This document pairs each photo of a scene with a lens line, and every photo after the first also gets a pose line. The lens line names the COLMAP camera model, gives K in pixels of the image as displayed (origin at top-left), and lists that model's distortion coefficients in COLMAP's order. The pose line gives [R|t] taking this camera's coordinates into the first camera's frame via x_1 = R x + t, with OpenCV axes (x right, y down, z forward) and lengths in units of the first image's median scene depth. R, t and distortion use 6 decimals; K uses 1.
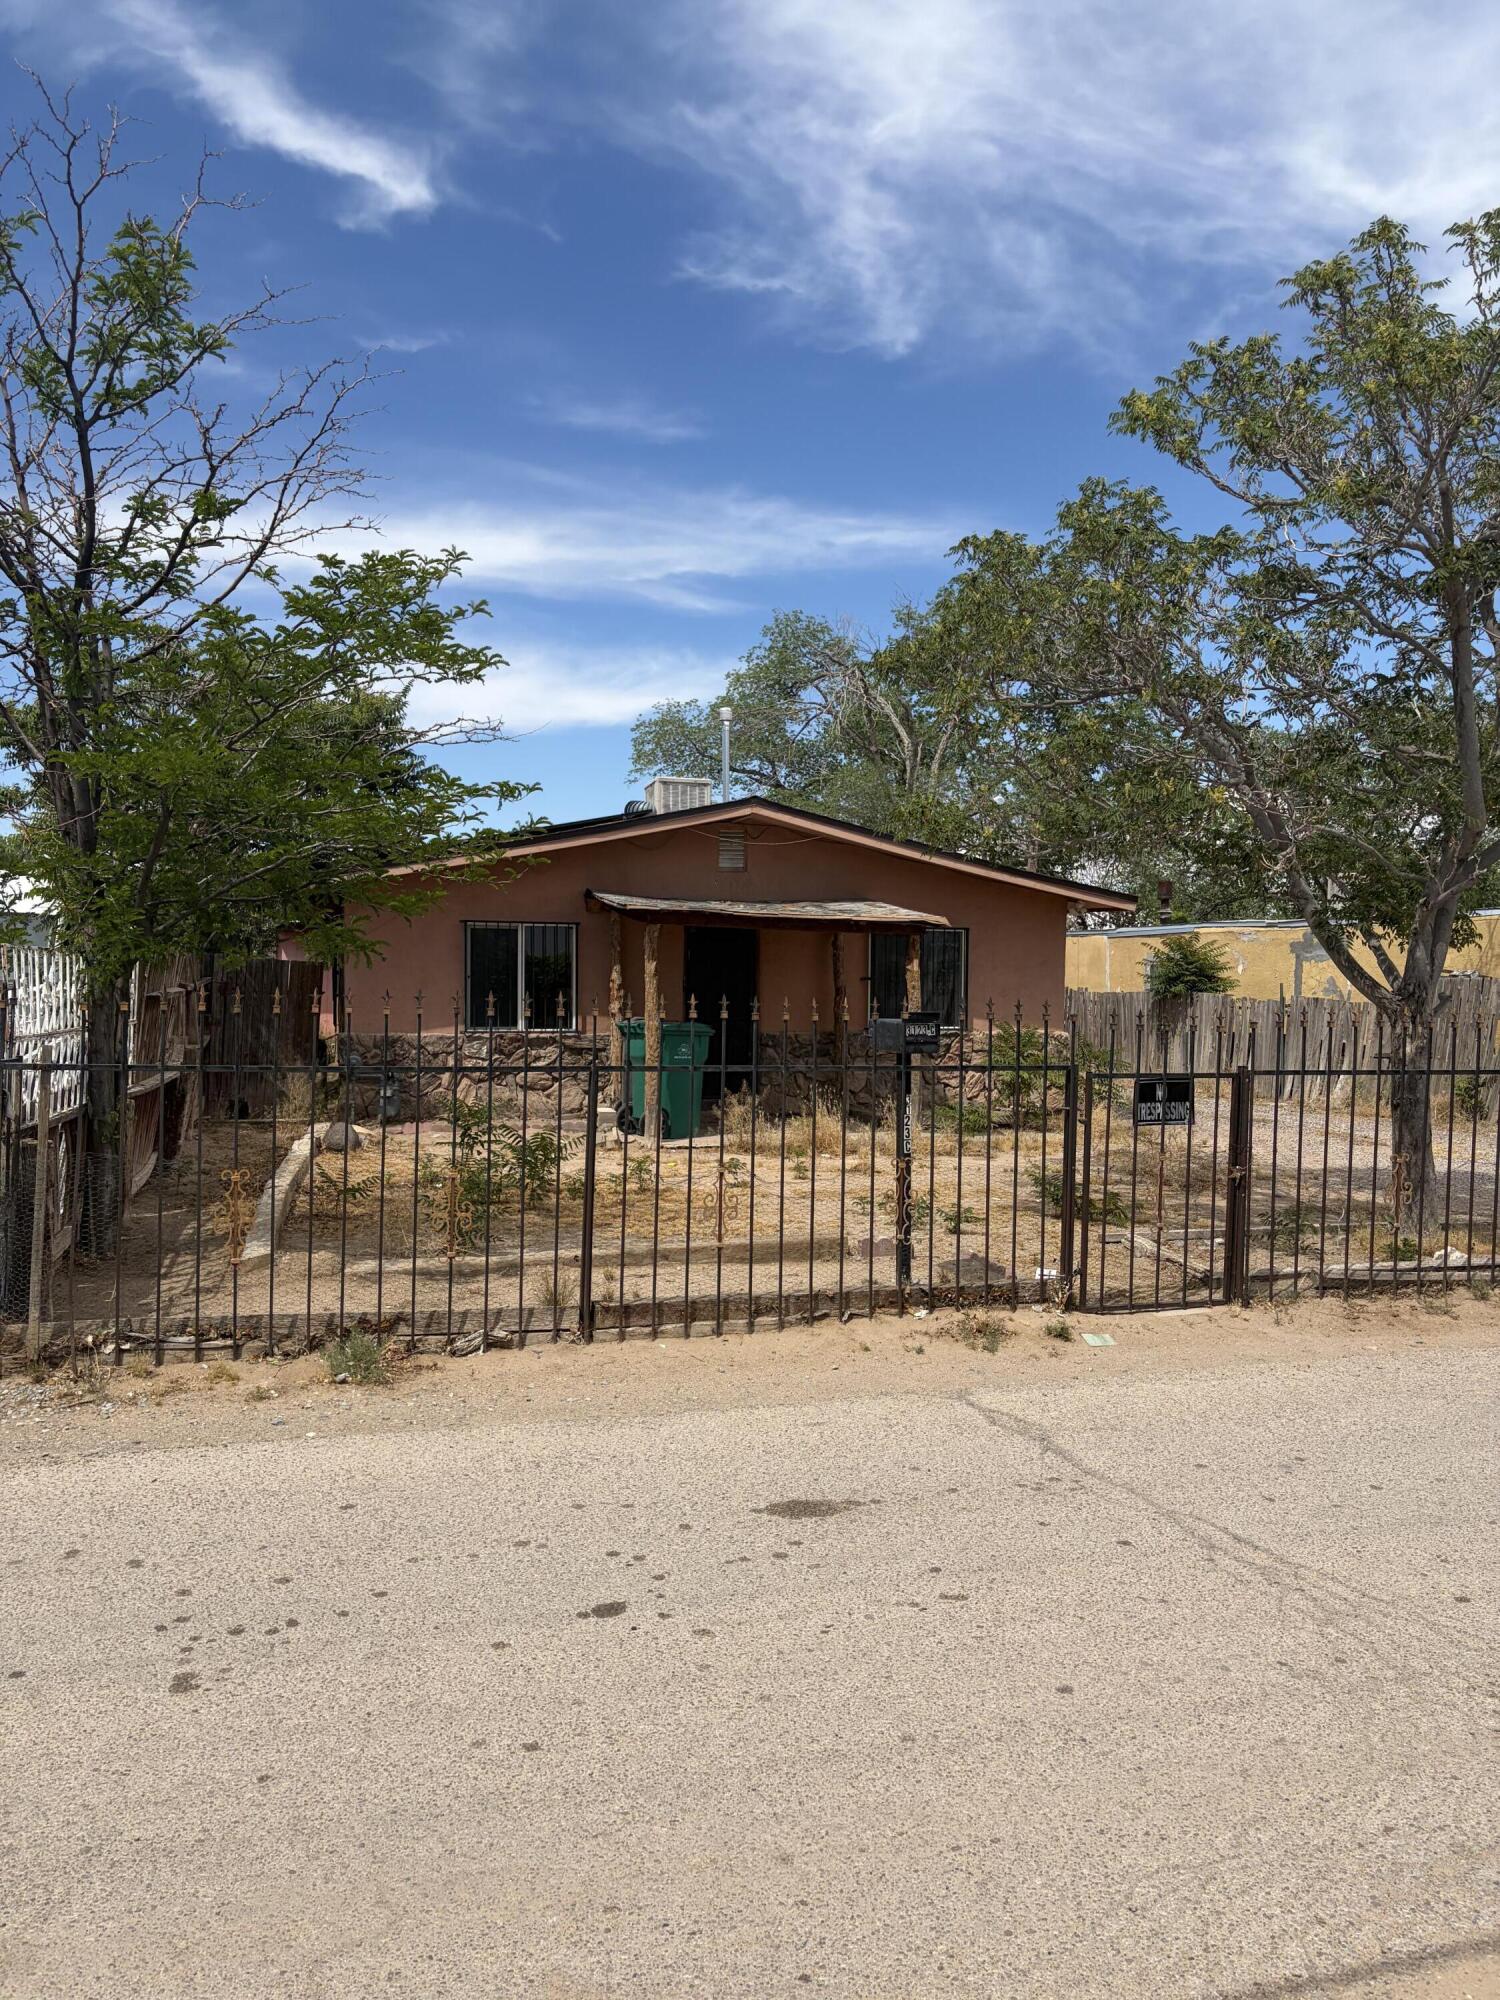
lens RADIAL K [[1461.2, 0, 750.0], [0, 1461.2, 1000.0], [0, 0, 1]] dist [0.103490, -0.117488]
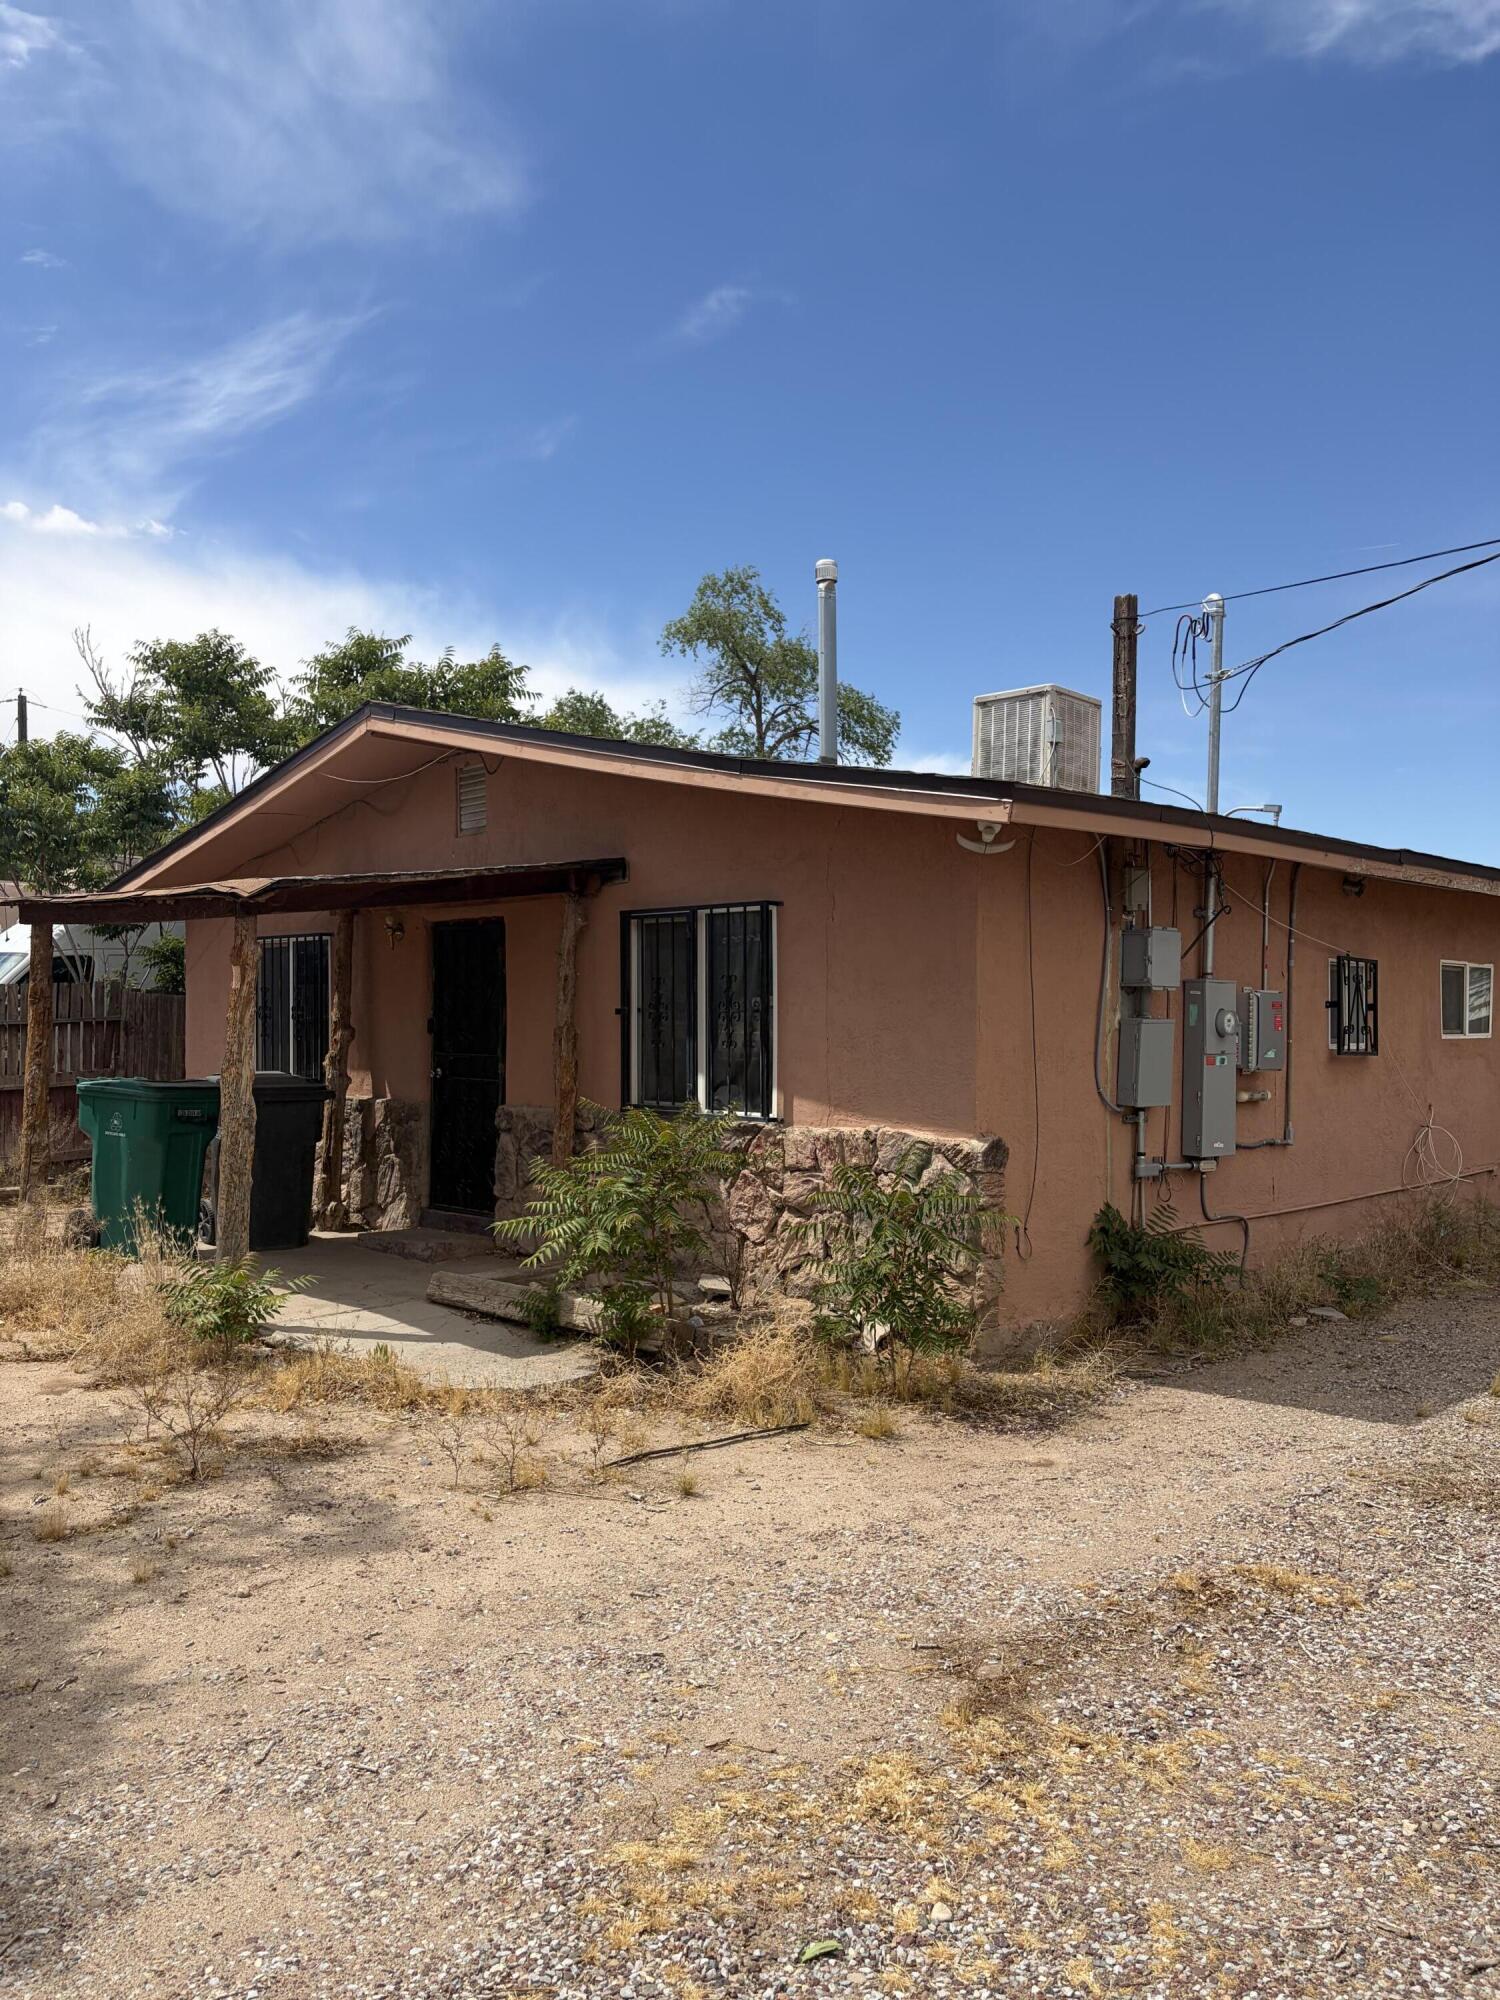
lens RADIAL K [[1461.2, 0, 750.0], [0, 1461.2, 1000.0], [0, 0, 1]] dist [0.103490, -0.117488]
pose [[0.487101, -0.016450, -0.873191, 0.598526], [-0.015311, 0.999508, -0.027371, -0.005452], [0.873212, 0.026702, 0.486609, 0.838545]]
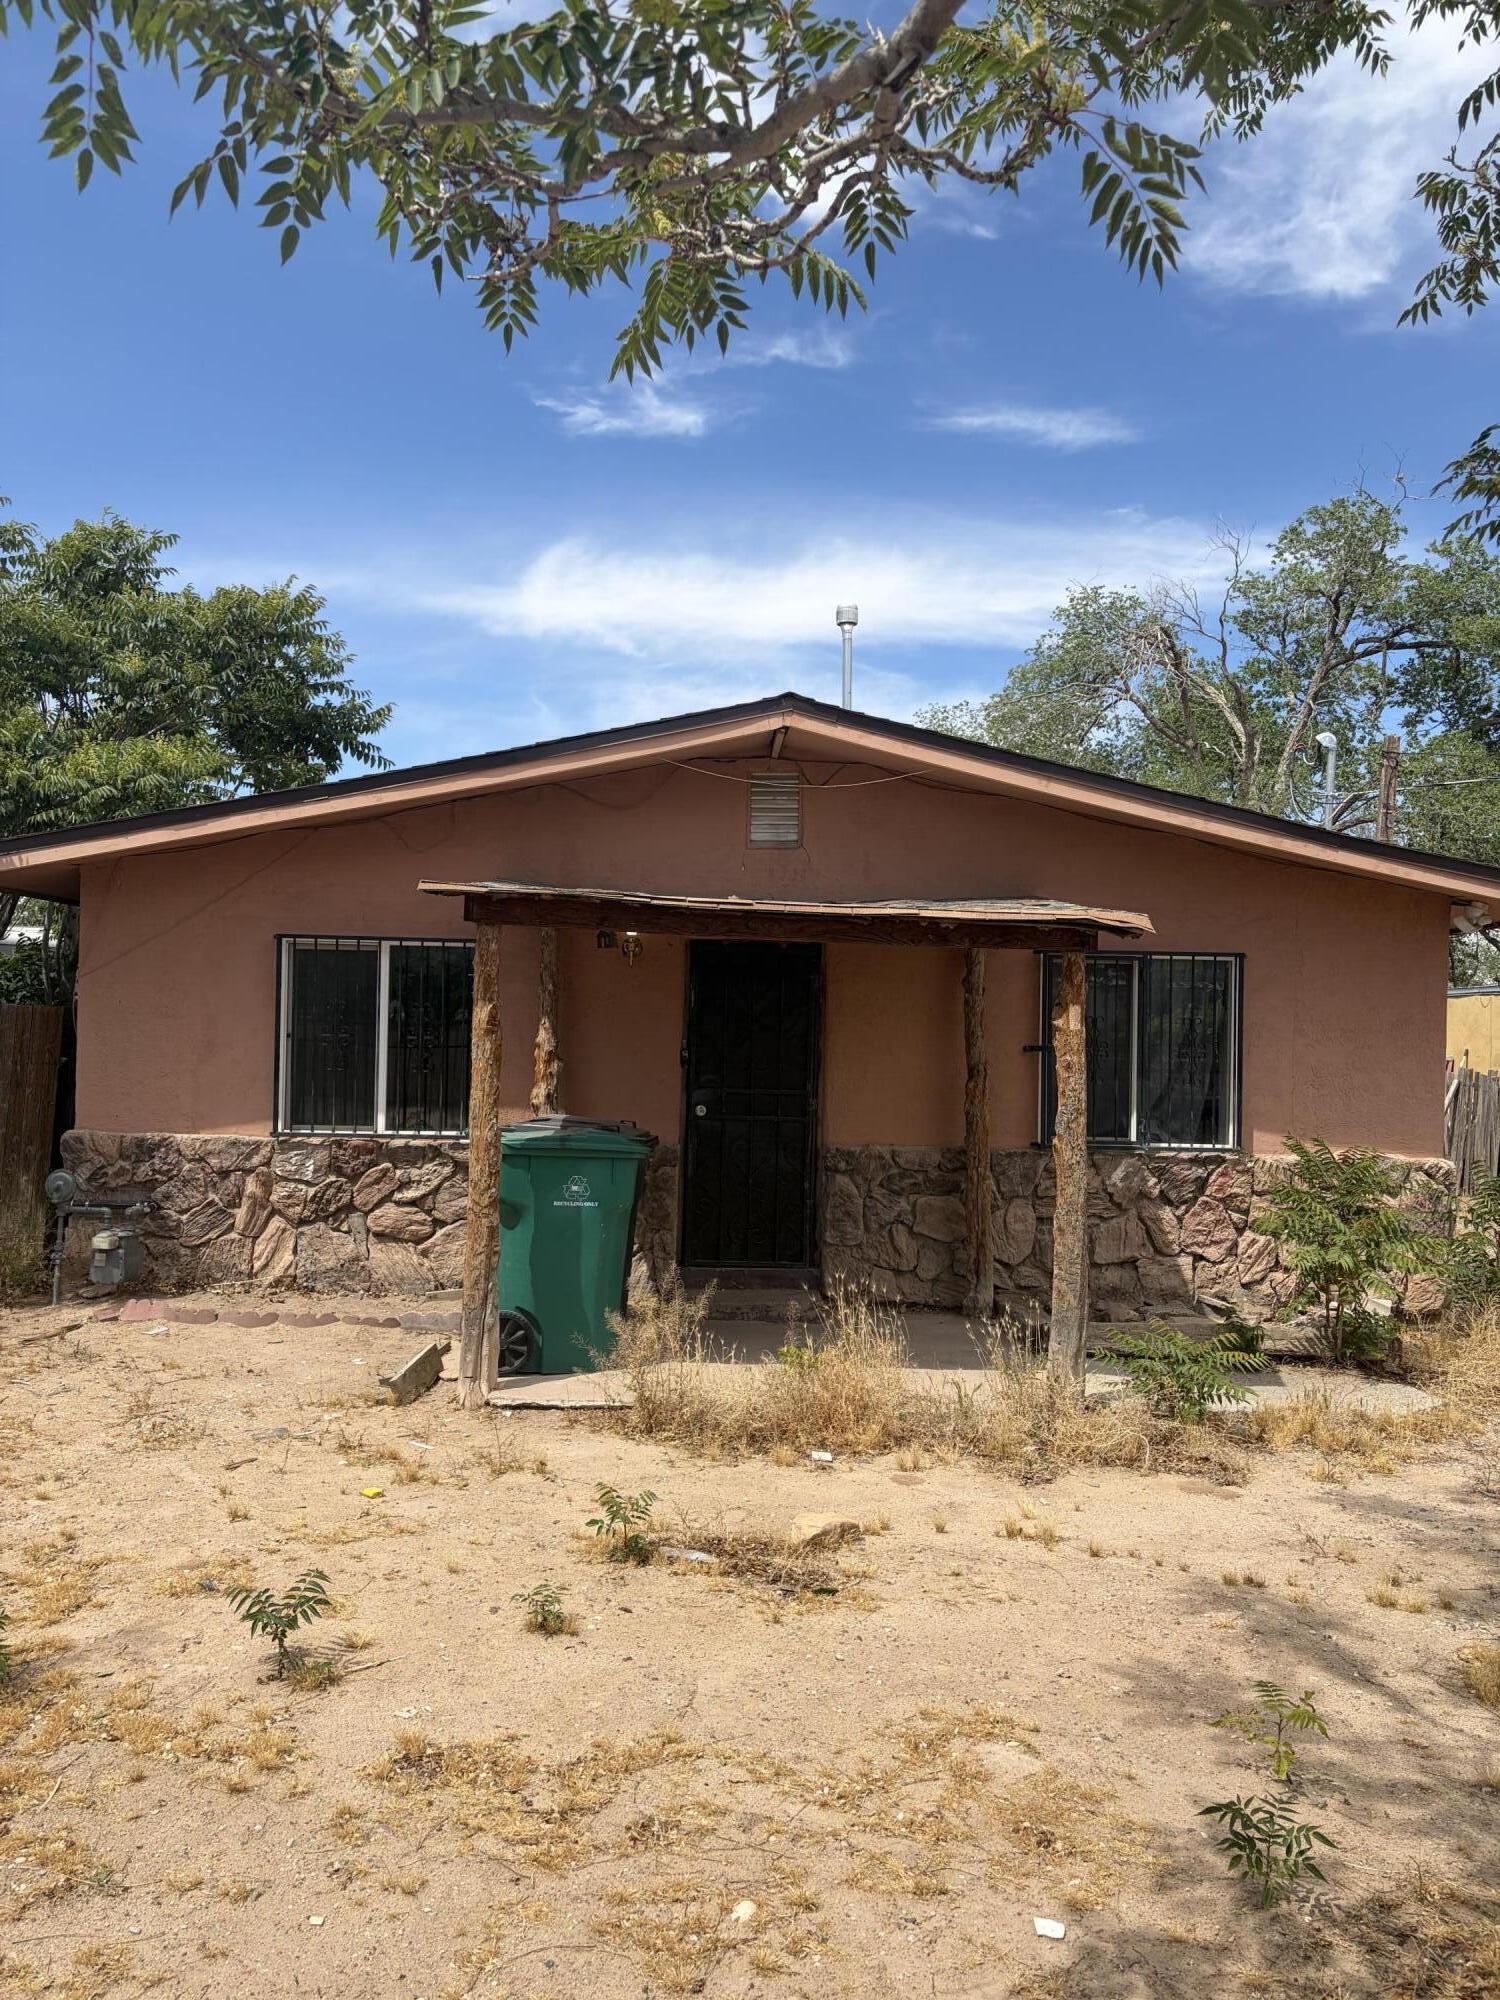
lens RADIAL K [[1461.2, 0, 750.0], [0, 1461.2, 1000.0], [0, 0, 1]] dist [0.103490, -0.117488]
pose [[0.968701, 0.005403, -0.248172, 0.118585], [-0.017655, 0.998731, -0.047168, -0.005656], [0.247602, 0.050073, 0.967567, 0.490958]]
